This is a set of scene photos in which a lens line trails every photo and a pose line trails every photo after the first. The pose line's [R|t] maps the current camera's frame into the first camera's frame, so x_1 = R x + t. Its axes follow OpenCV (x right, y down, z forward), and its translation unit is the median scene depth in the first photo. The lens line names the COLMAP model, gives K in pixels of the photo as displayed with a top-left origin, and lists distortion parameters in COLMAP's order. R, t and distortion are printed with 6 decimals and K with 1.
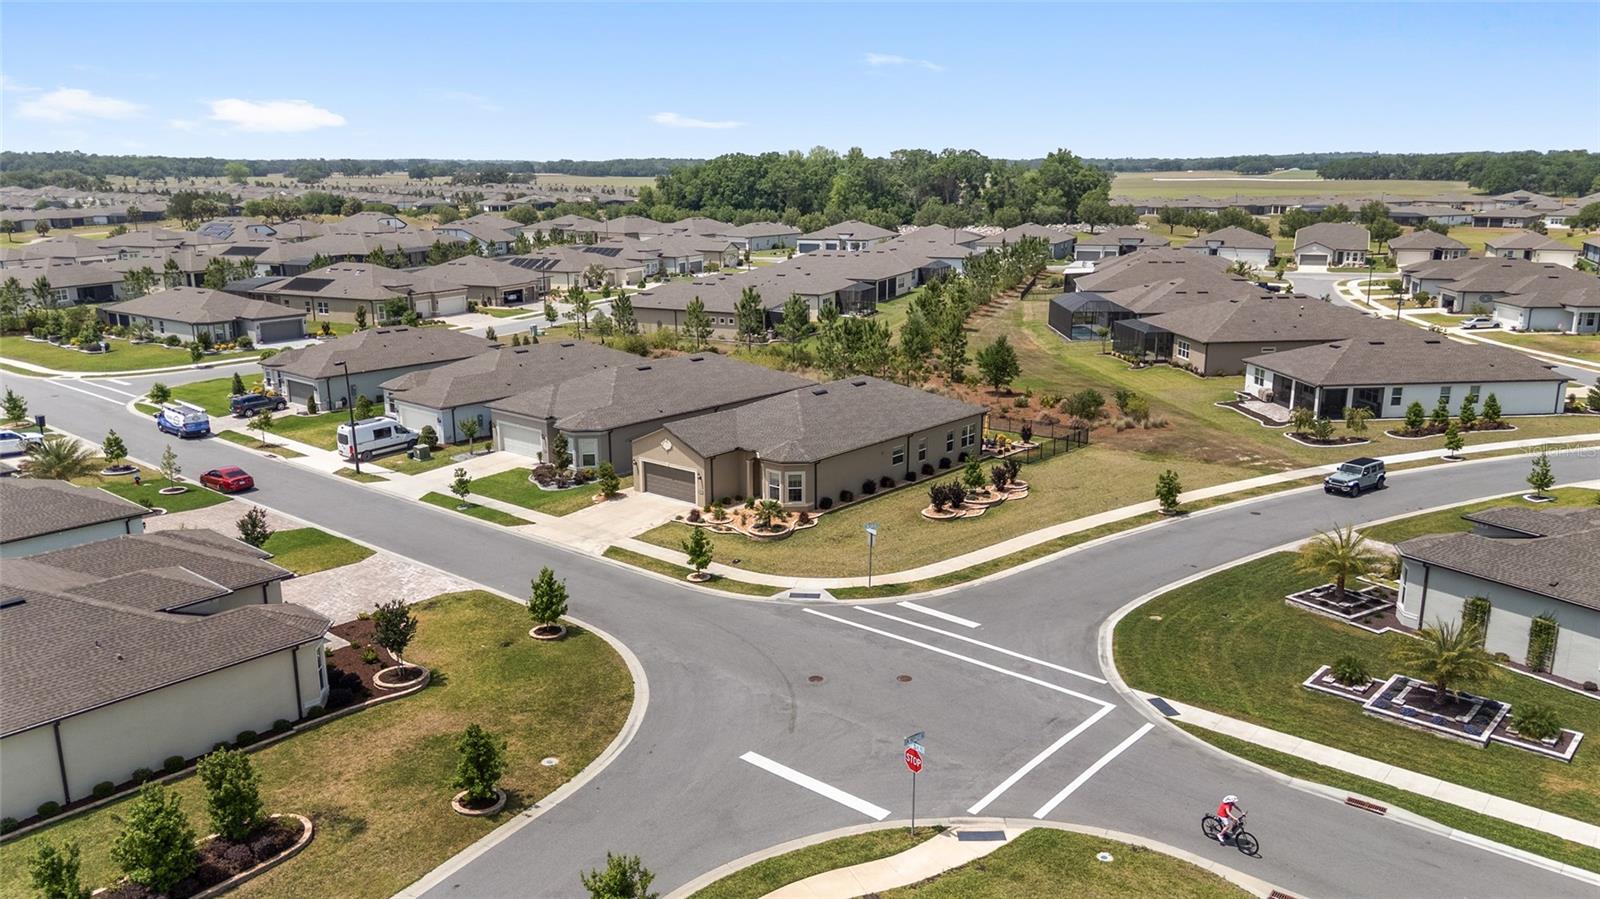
lens RADIAL K [[1175.7, 0, 804.8], [0, 1175.7, 452.1], [0, 0, 1]] dist [0.083915, -0.091865]
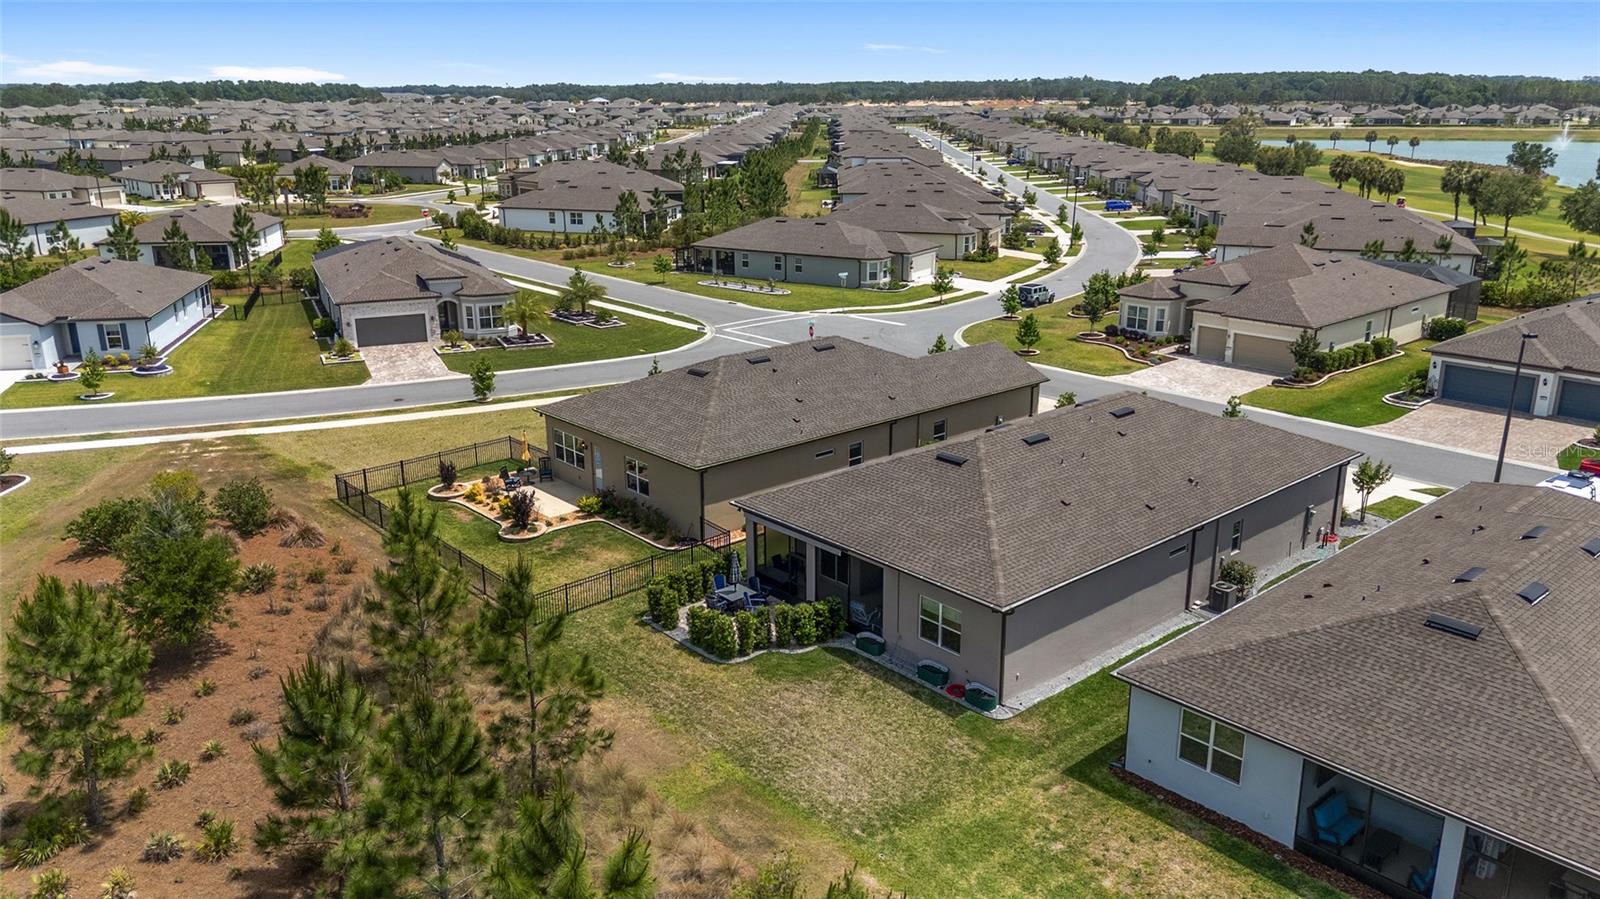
lens RADIAL K [[1166.1, 0, 801.6], [0, 1166.1, 497.5], [0, 0, 1]] dist [0.070198, -0.098172]
pose [[-0.990437, -0.038884, 0.132372, -0.097997], [0.038903, 0.841815, 0.538363, -0.407373], [-0.132367, 0.538364, -0.832252, 1.843426]]
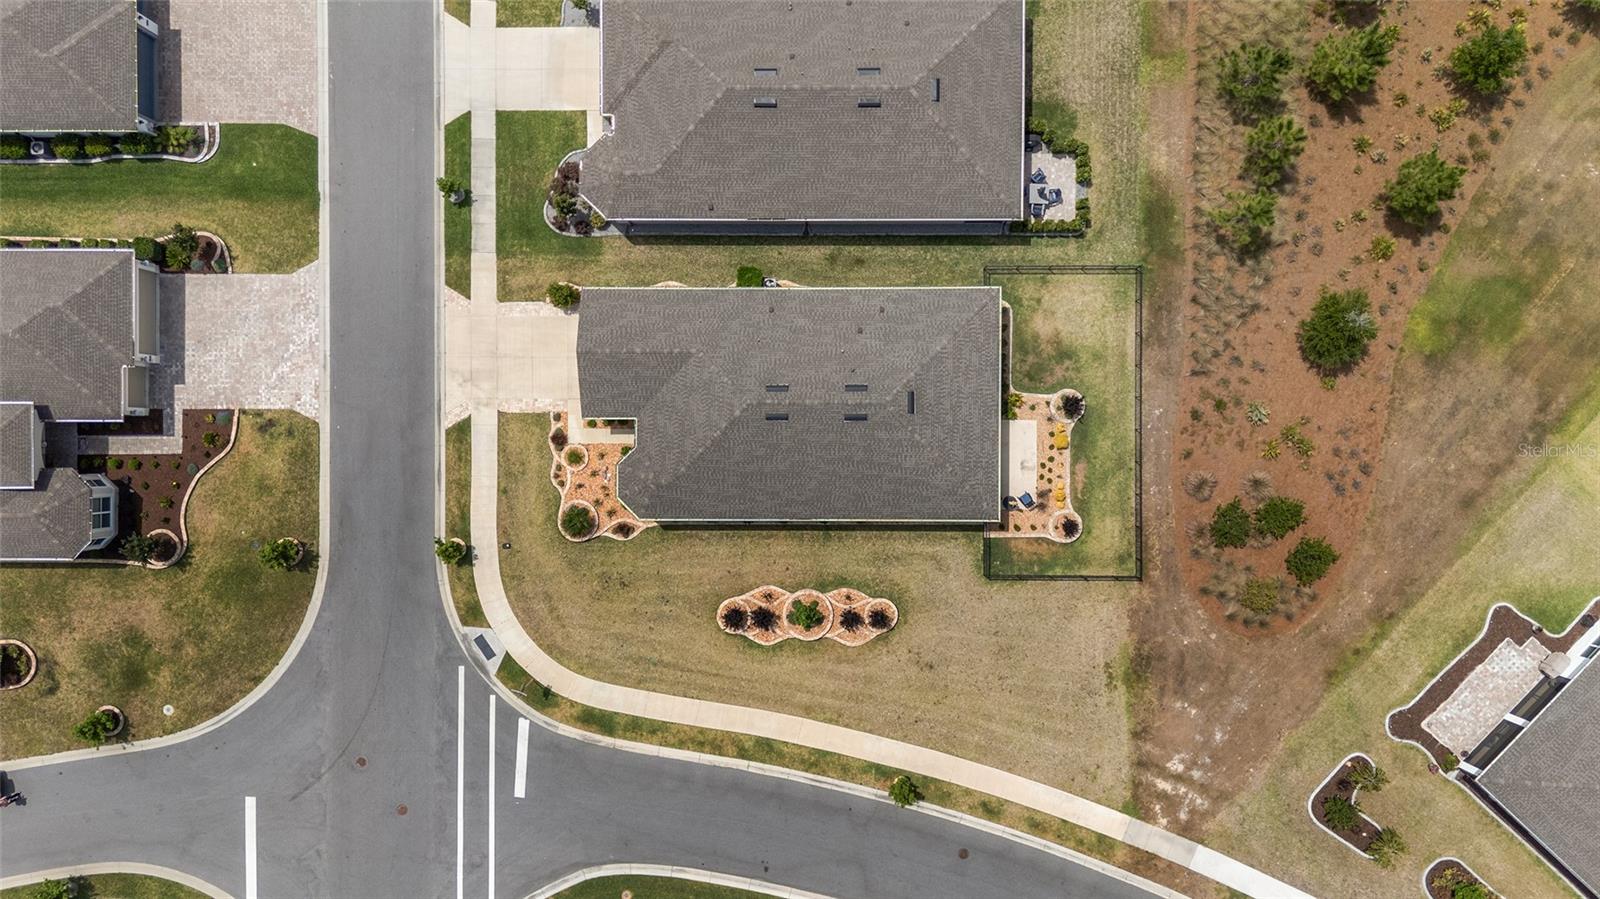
lens RADIAL K [[1219.3, 0, 800.0], [0, 1219.3, 449.5], [0, 0, 1]] dist [0.038313, 0.004682]
pose [[0.647013, 0.762463, -0.004980, 0.048914], [-0.165899, 0.147148, 0.975103, -0.947398], [0.744212, -0.630078, 0.221698, 0.892155]]
